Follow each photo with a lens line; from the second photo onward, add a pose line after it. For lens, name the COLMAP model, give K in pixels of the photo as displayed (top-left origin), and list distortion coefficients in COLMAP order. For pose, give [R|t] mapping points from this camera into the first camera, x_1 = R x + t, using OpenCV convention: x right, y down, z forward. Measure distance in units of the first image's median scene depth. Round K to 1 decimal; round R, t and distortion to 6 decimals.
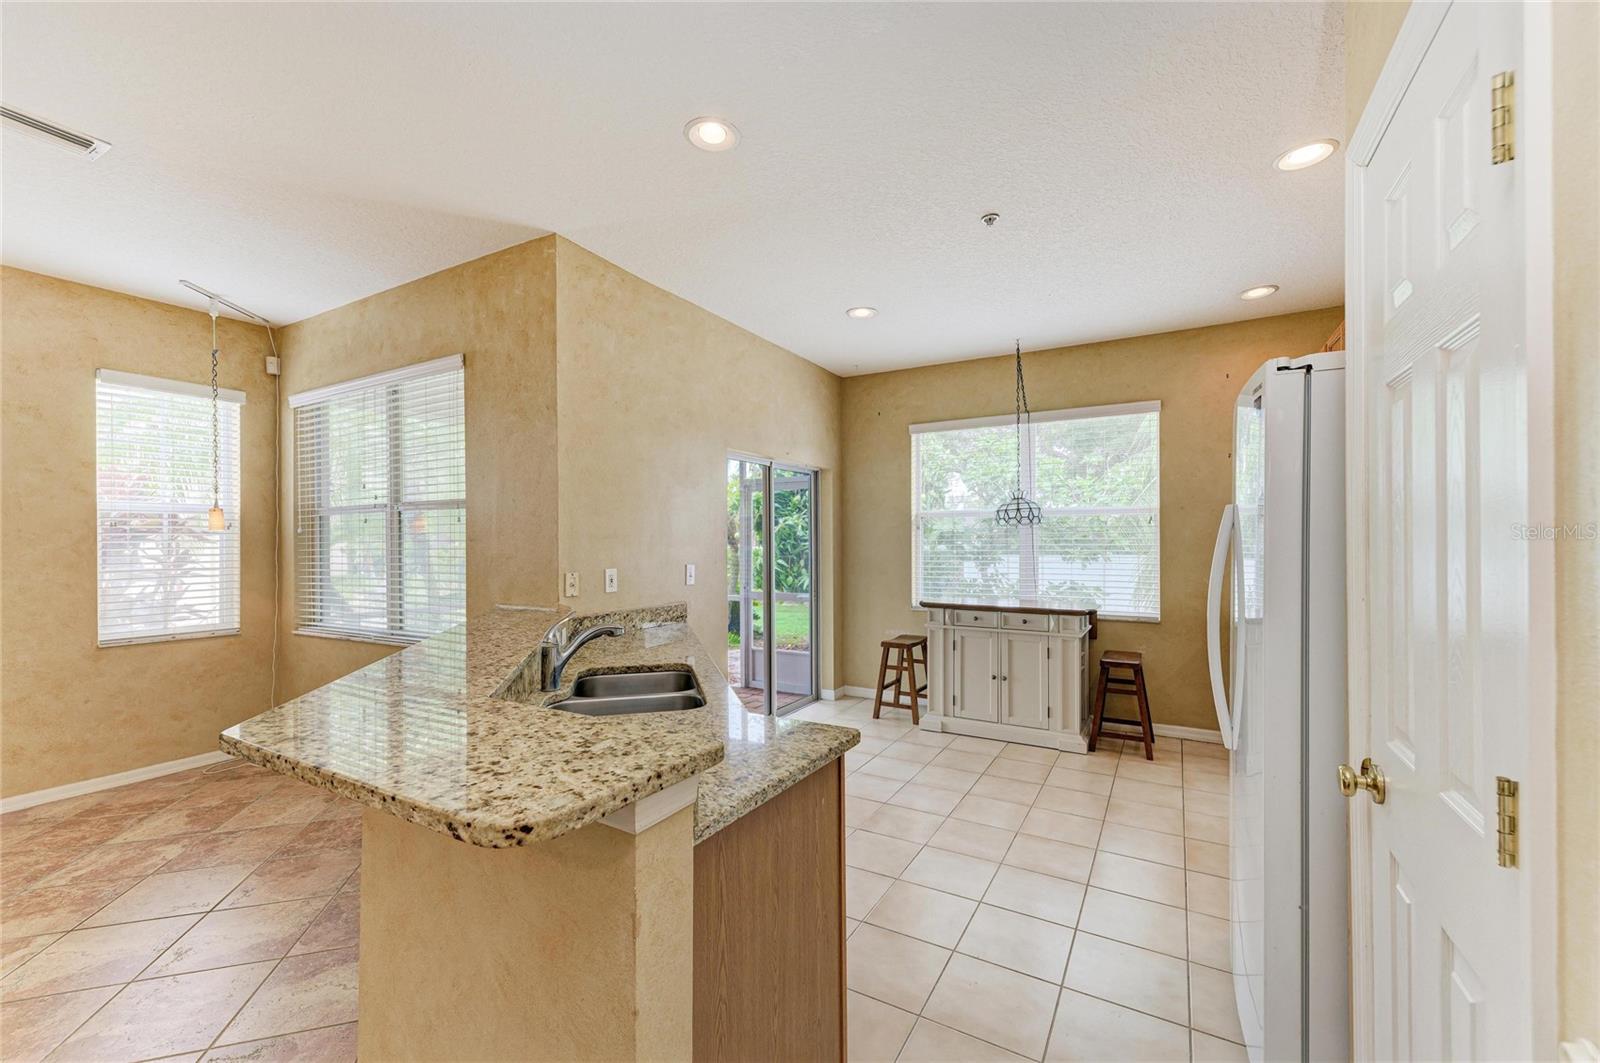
lens RADIAL K [[645.4, 0, 806.0], [0, 645.4, 543.6], [0, 0, 1]] dist [0.009126, -0.000355]
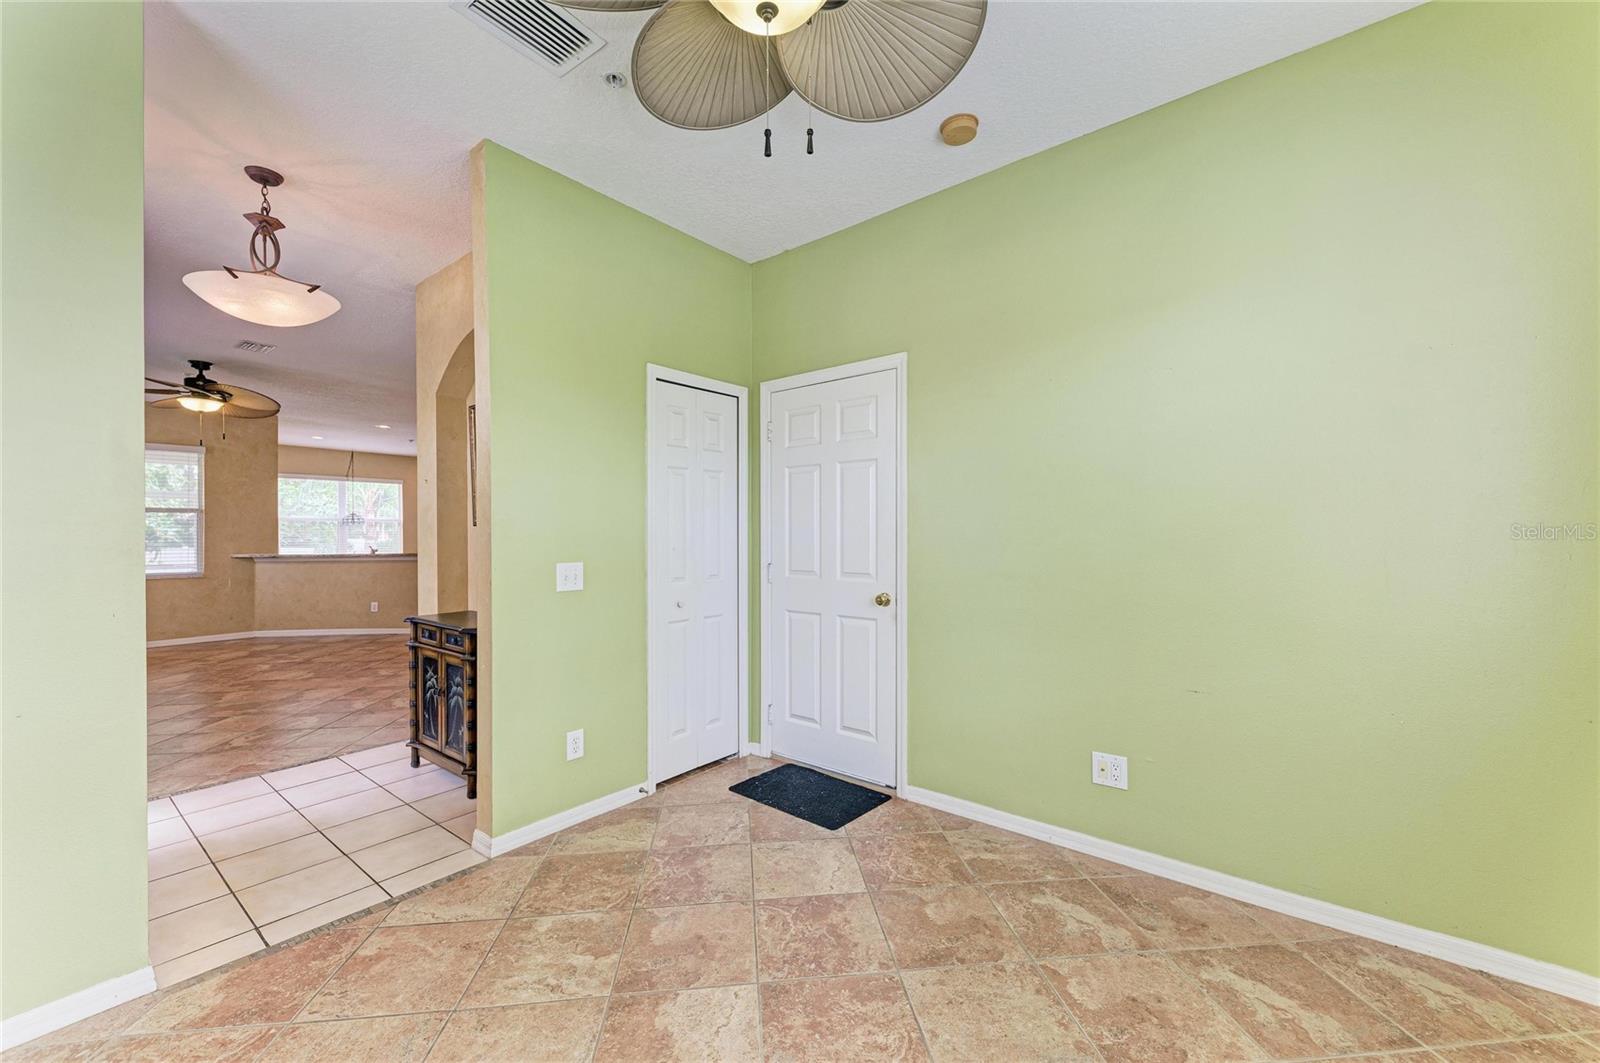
lens RADIAL K [[626.7, 0, 811.2], [0, 626.7, 537.0], [0, 0, 1]] dist [0.007794, -0.000596]
pose [[0.153797, 0.002961, 0.988098, -2.218679], [0.009759, 0.999942, -0.004516, 0.055606], [-0.988054, 0.010337, 0.153759, -1.361982]]
